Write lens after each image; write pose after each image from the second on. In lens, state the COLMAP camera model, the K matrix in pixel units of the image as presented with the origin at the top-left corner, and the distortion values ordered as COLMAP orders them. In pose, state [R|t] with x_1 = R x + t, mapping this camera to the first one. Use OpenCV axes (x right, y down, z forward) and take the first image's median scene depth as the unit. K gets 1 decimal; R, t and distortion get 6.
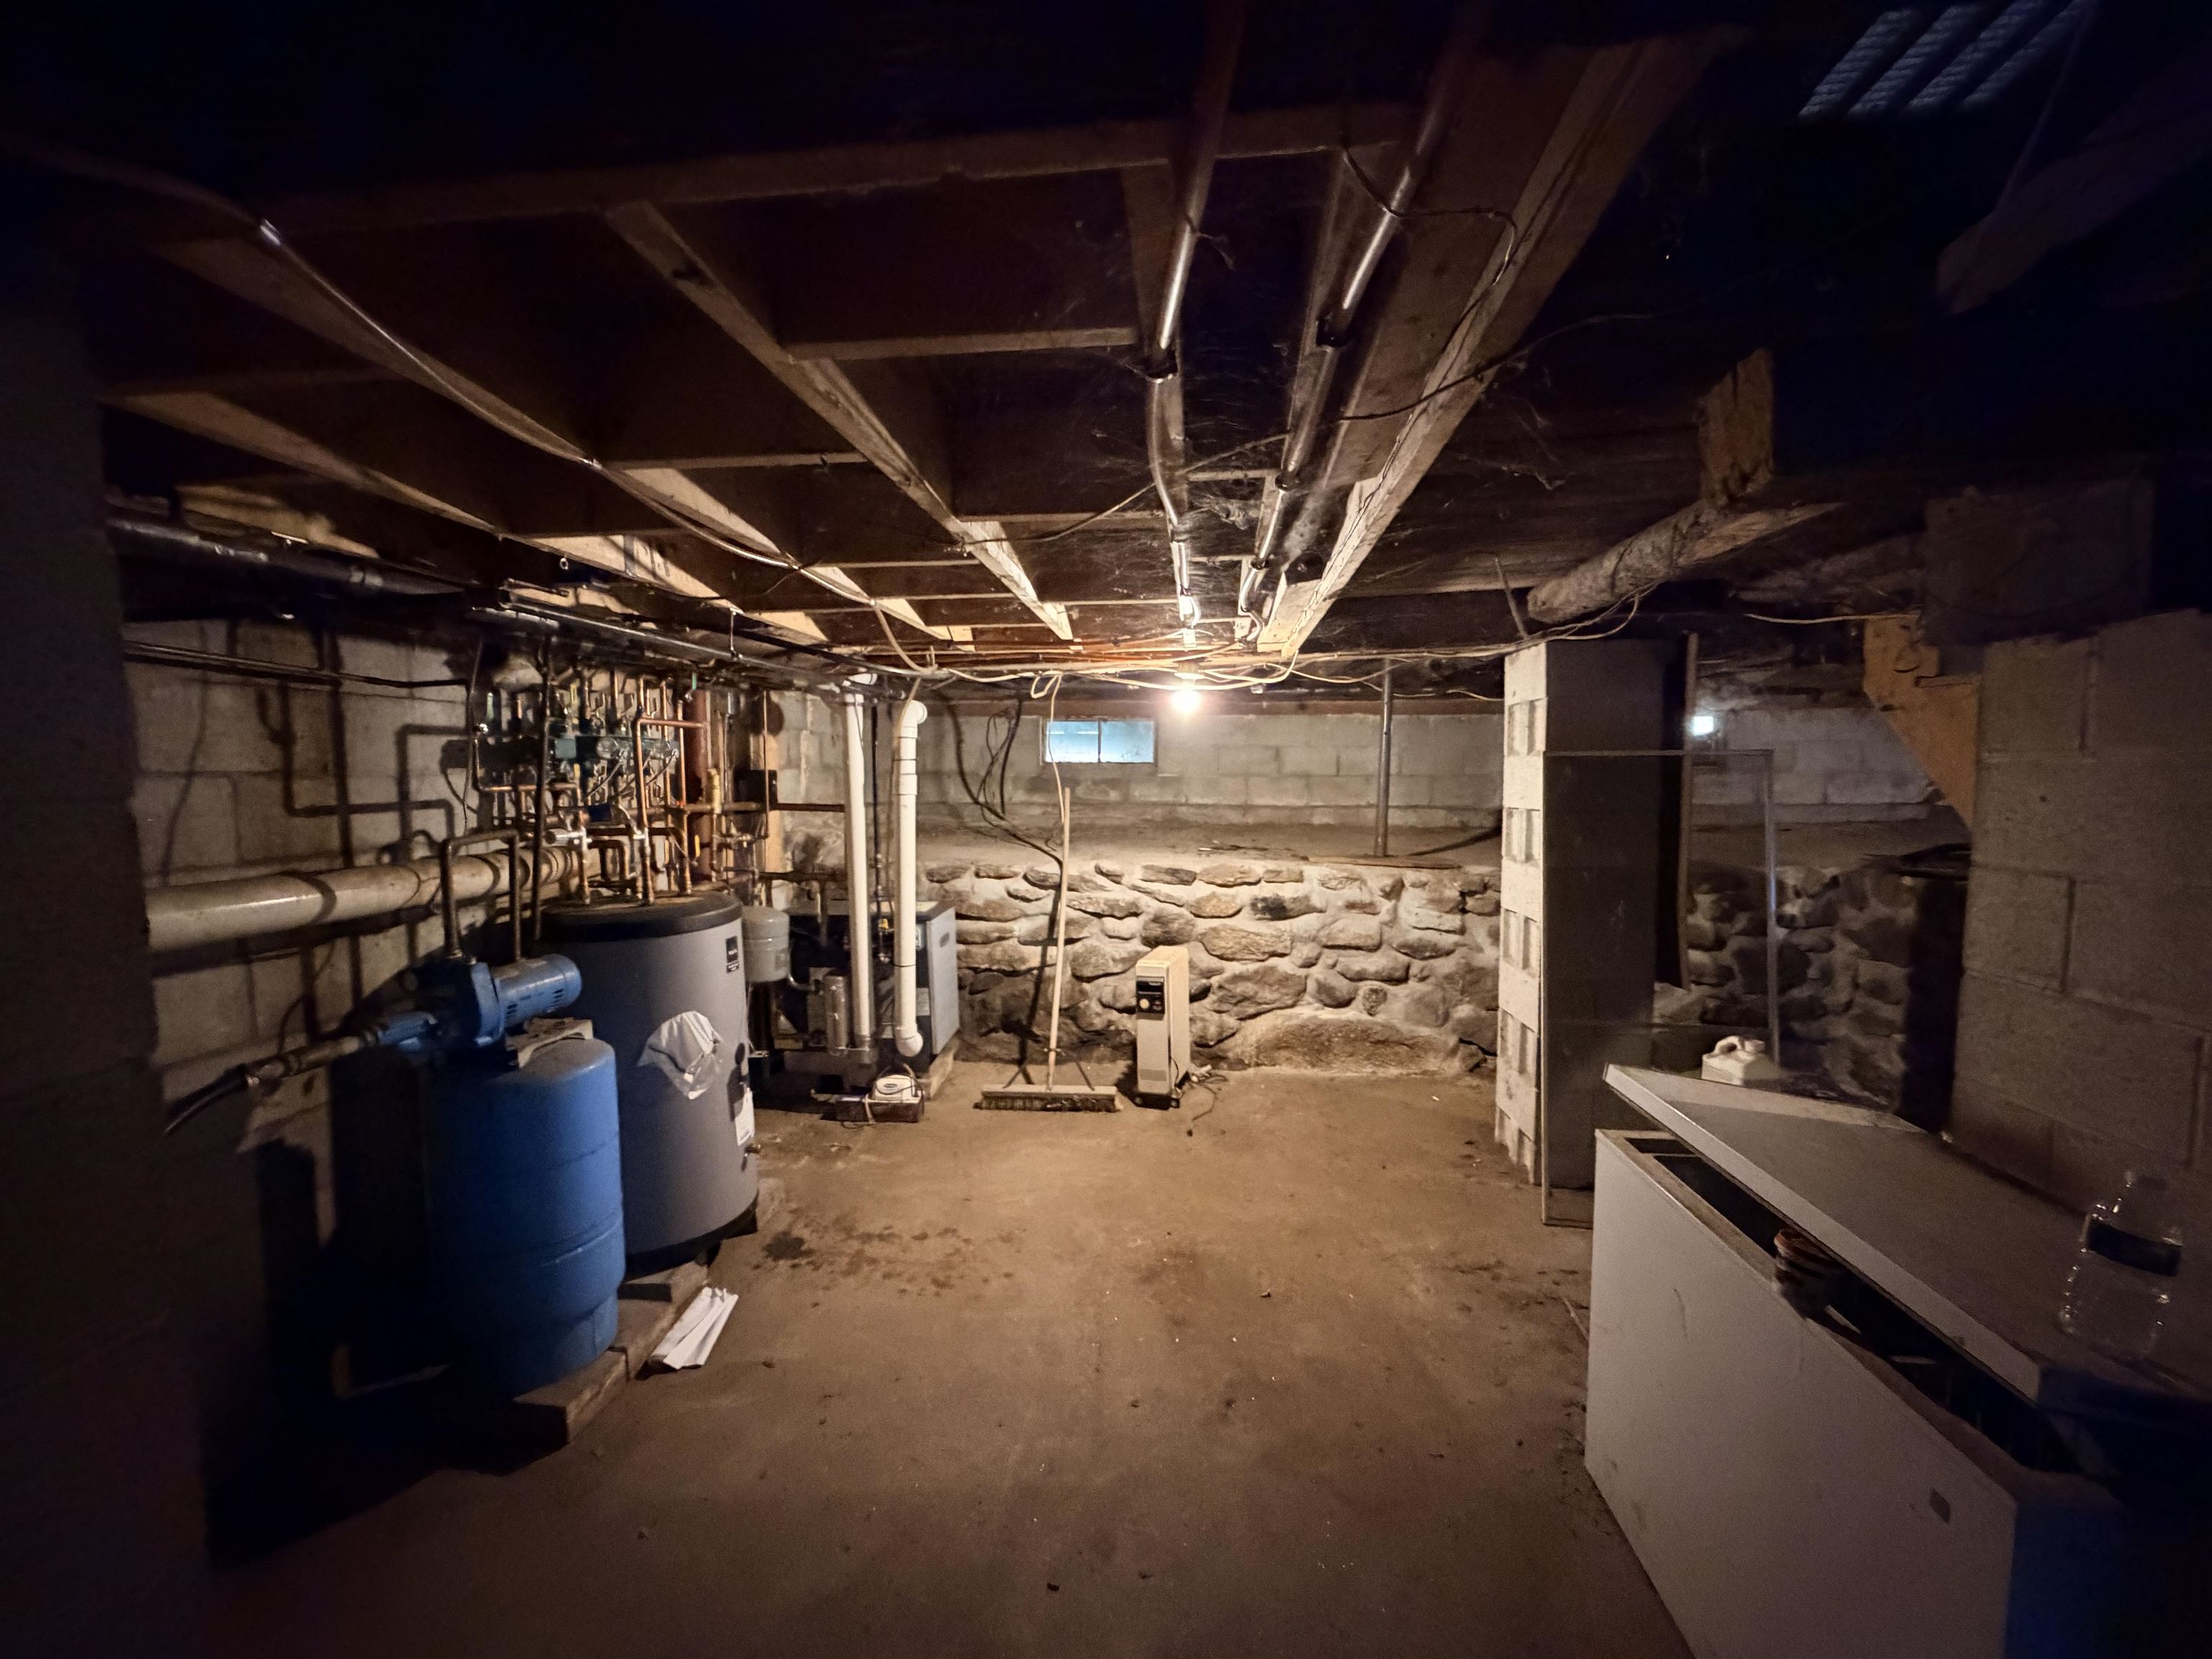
lens RADIAL K [[880.2, 0, 1111.7], [0, 880.2, 829.5], [0, 0, 1]] dist [0.000262, -0.000308]
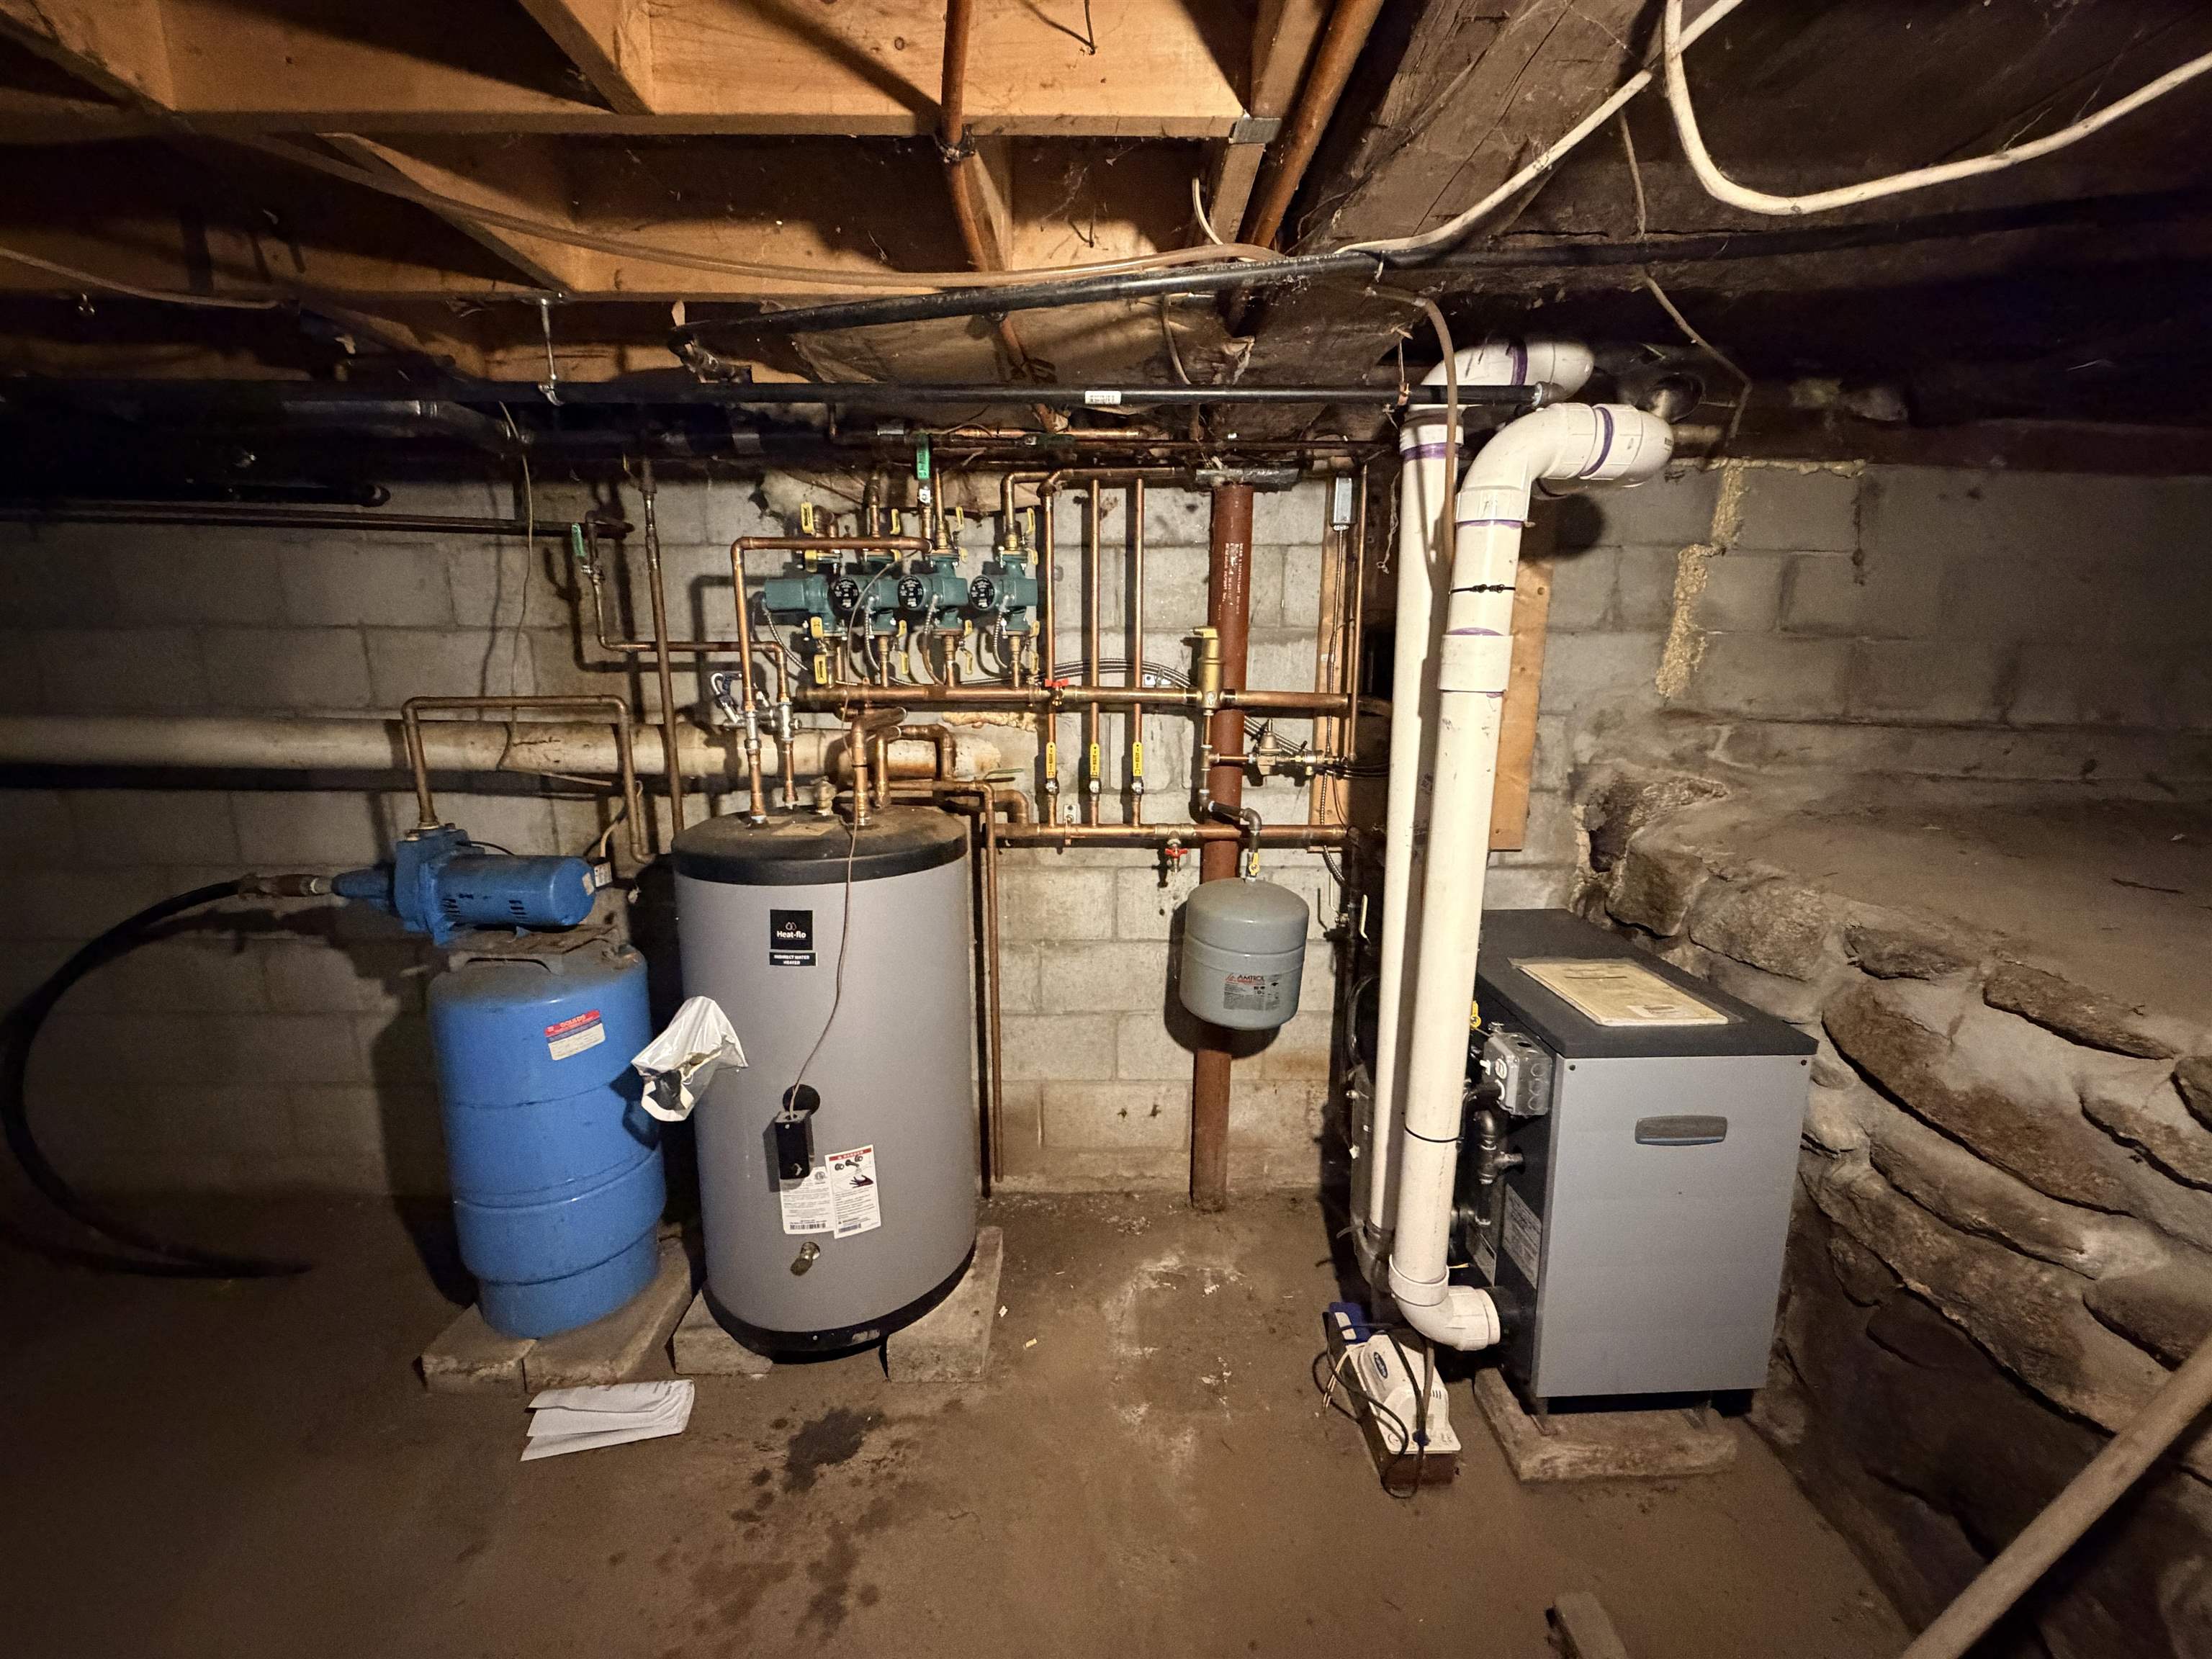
lens RADIAL K [[880.2, 0, 1105.5], [0, 880.2, 826.8], [0, 0, 1]] dist [0.000262, -0.000308]
pose [[0.105125, 0.195281, -0.975097, 0.194813], [-0.077388, 0.979163, 0.187752, -0.074709], [0.991443, 0.055724, 0.118047, 1.447328]]
